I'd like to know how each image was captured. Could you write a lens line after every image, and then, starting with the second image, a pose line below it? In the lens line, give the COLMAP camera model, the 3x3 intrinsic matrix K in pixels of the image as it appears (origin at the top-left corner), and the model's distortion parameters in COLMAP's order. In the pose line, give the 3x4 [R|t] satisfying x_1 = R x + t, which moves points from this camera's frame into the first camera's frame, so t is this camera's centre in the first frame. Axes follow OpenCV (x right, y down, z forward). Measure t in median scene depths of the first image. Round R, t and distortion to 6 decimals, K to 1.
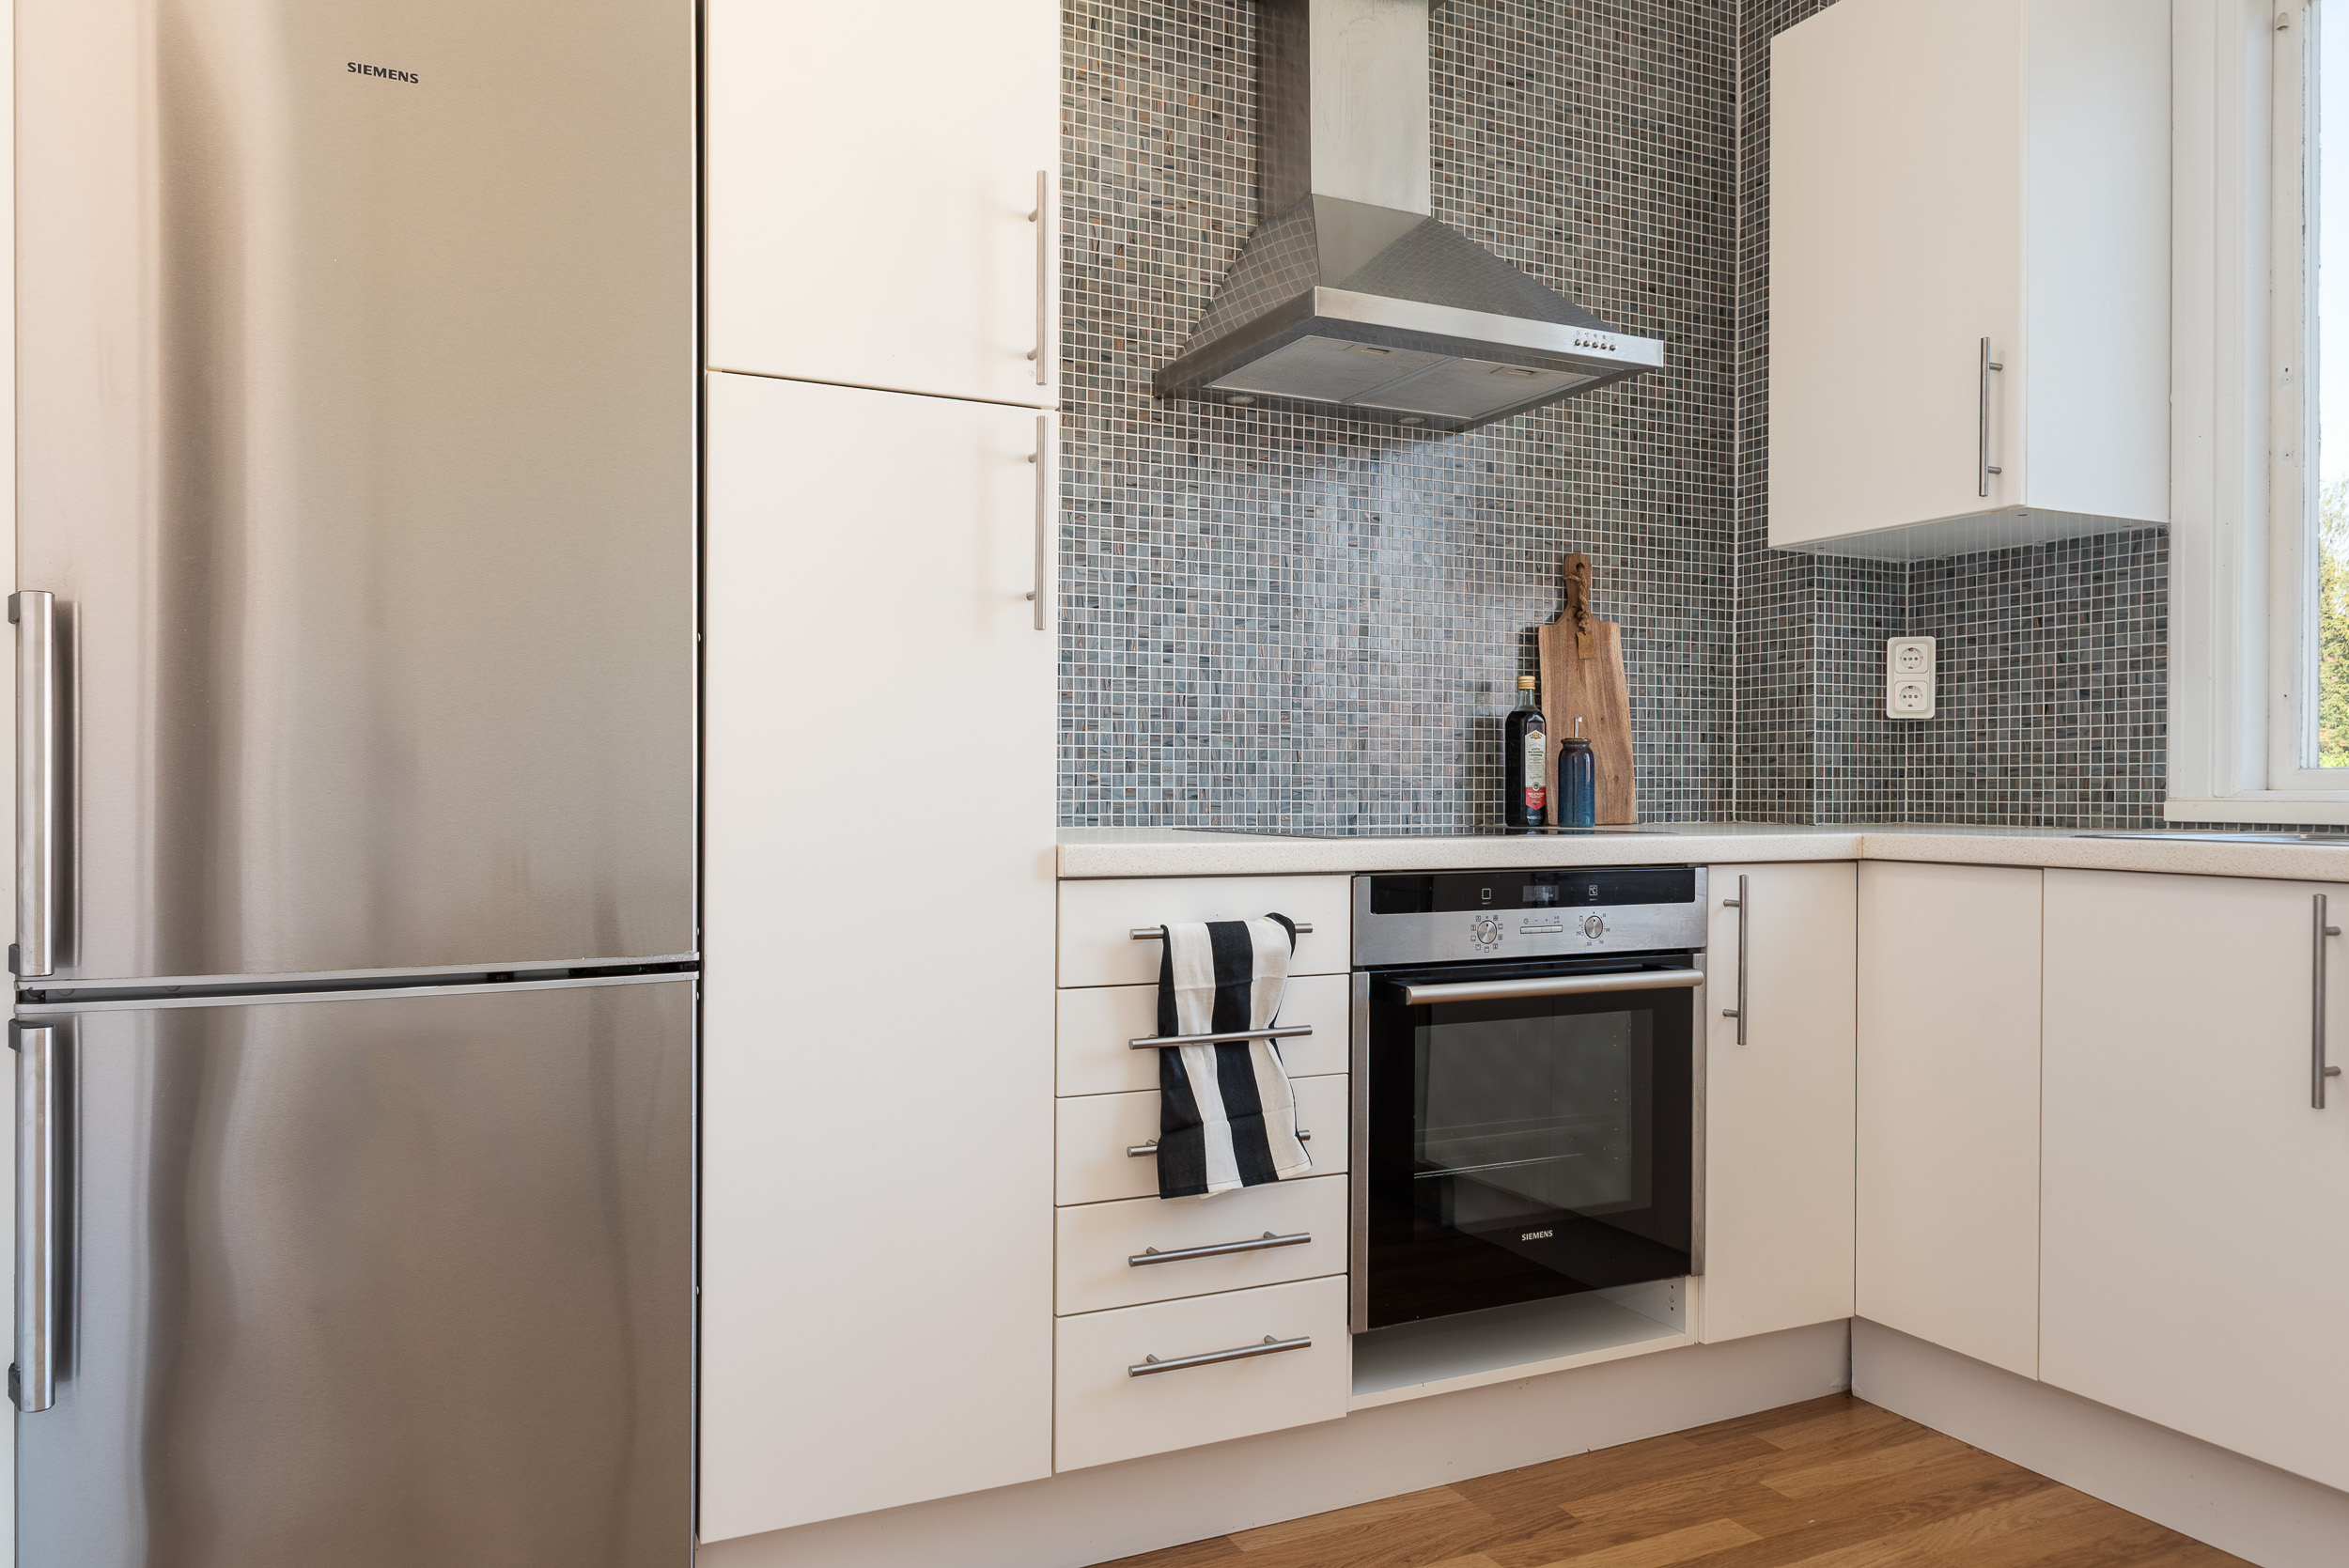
lens RADIAL K [[1596.2, 0, 1149.2], [0, 1596.2, 794.2], [0, 0, 1]] dist [0.009085, -0.004400]
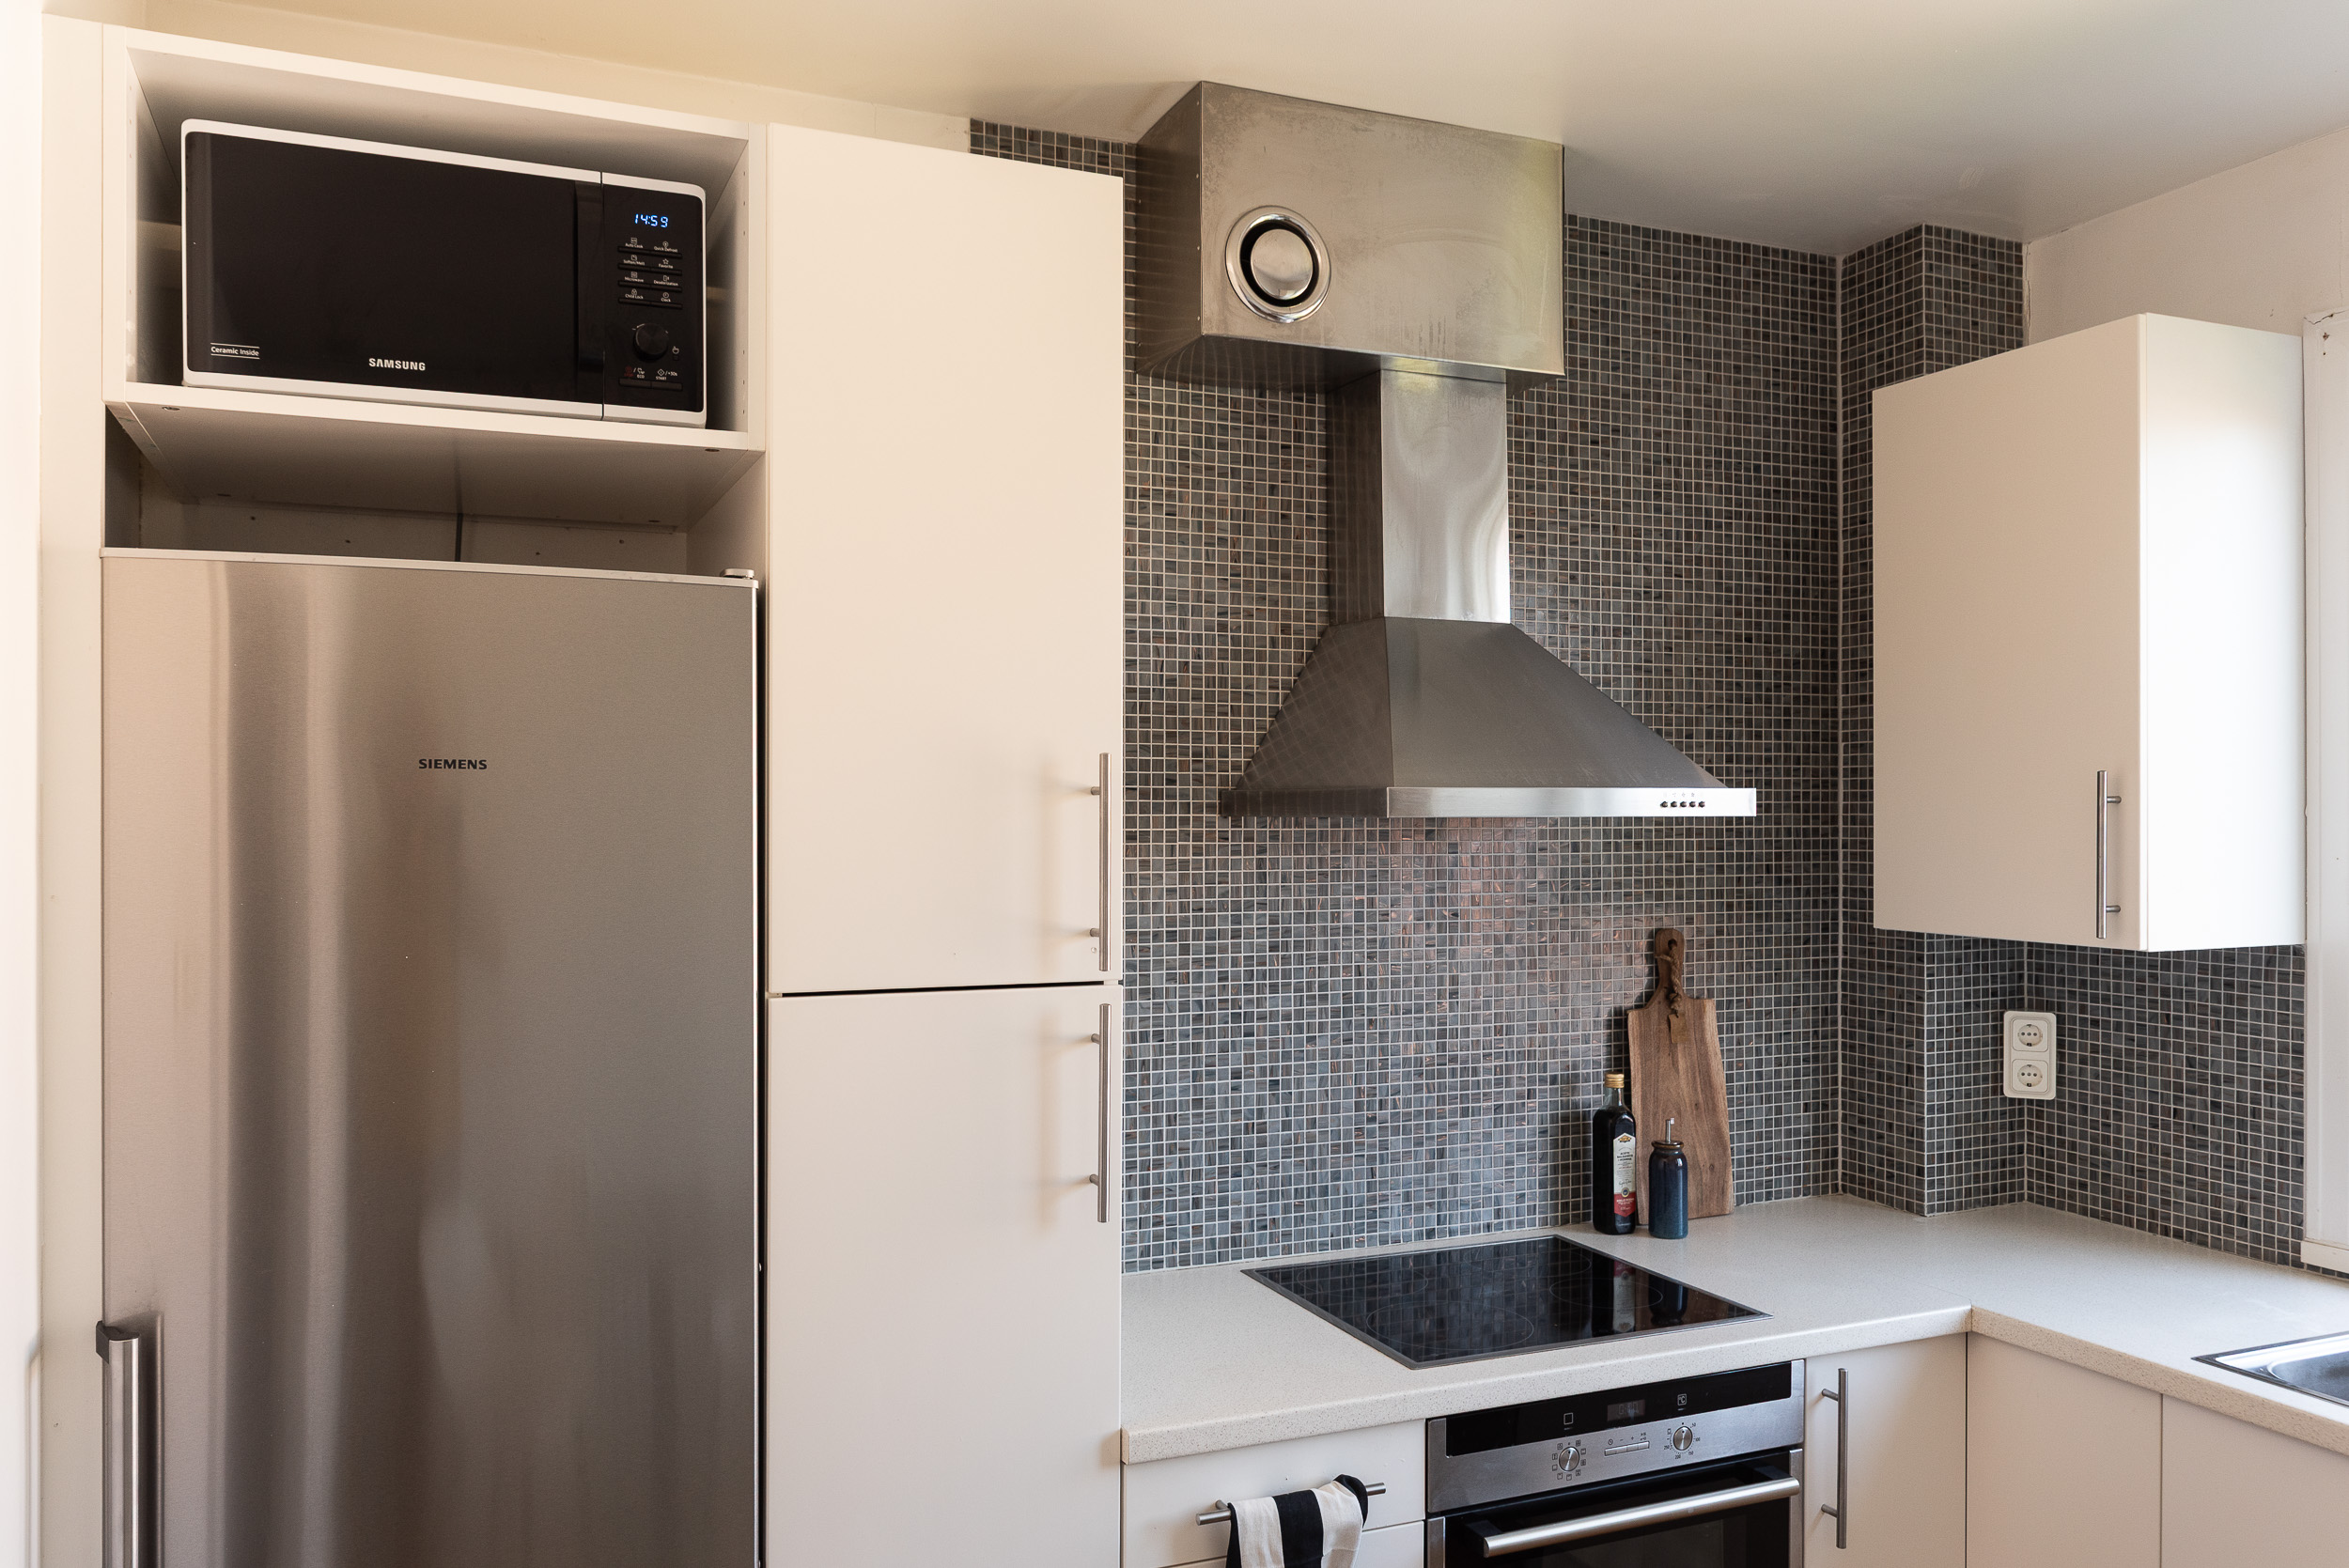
lens RADIAL K [[1714.9, 0, 1136.9], [0, 1714.9, 813.7], [0, 0, 1]] dist [-0.005002, -0.000454]
pose [[0.998832, -0.002726, -0.048234, 0.002373], [0.002470, 0.999983, -0.005370, -0.233383], [0.048248, 0.005244, 0.998822, -0.032535]]
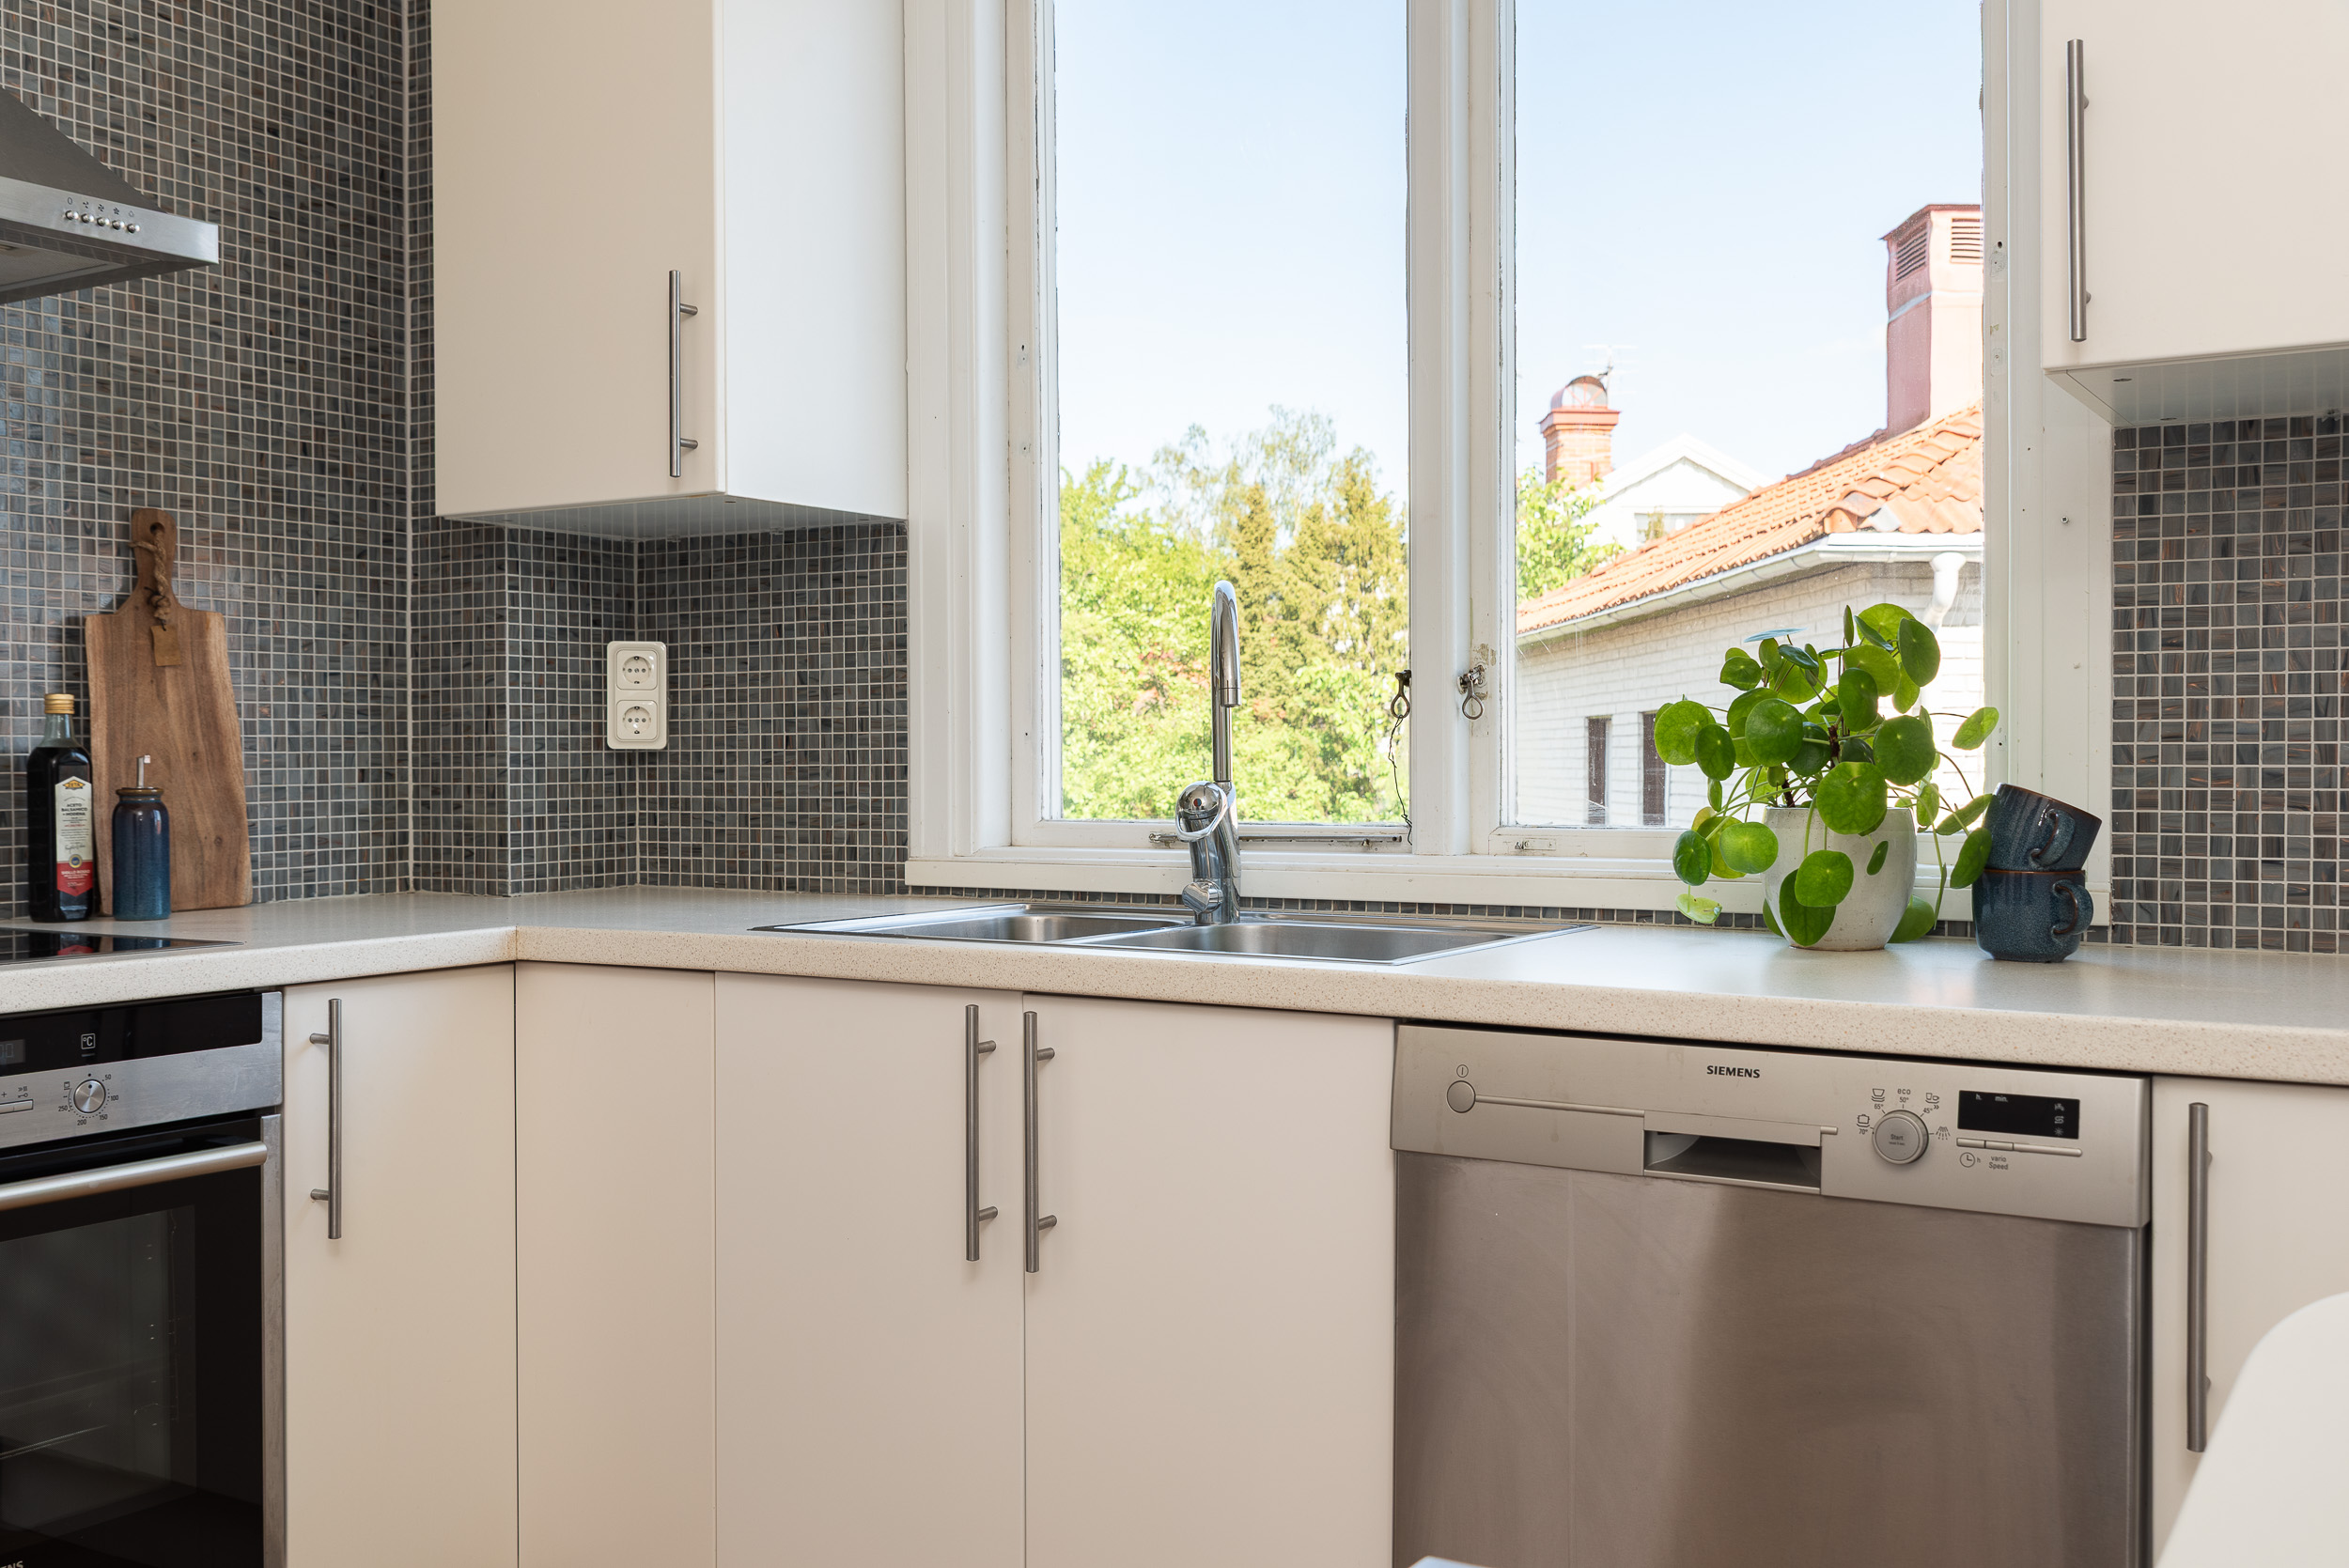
lens RADIAL K [[2243.4, 0, 1151.7], [0, 2243.4, 771.2], [0, 0, 1]] dist [0.004547, 0.000000]
pose [[0.841656, -0.010528, 0.539911, 0.119752], [0.010146, 0.999942, 0.003683, -0.042654], [-0.539918, 0.002378, 0.841714, -0.026949]]
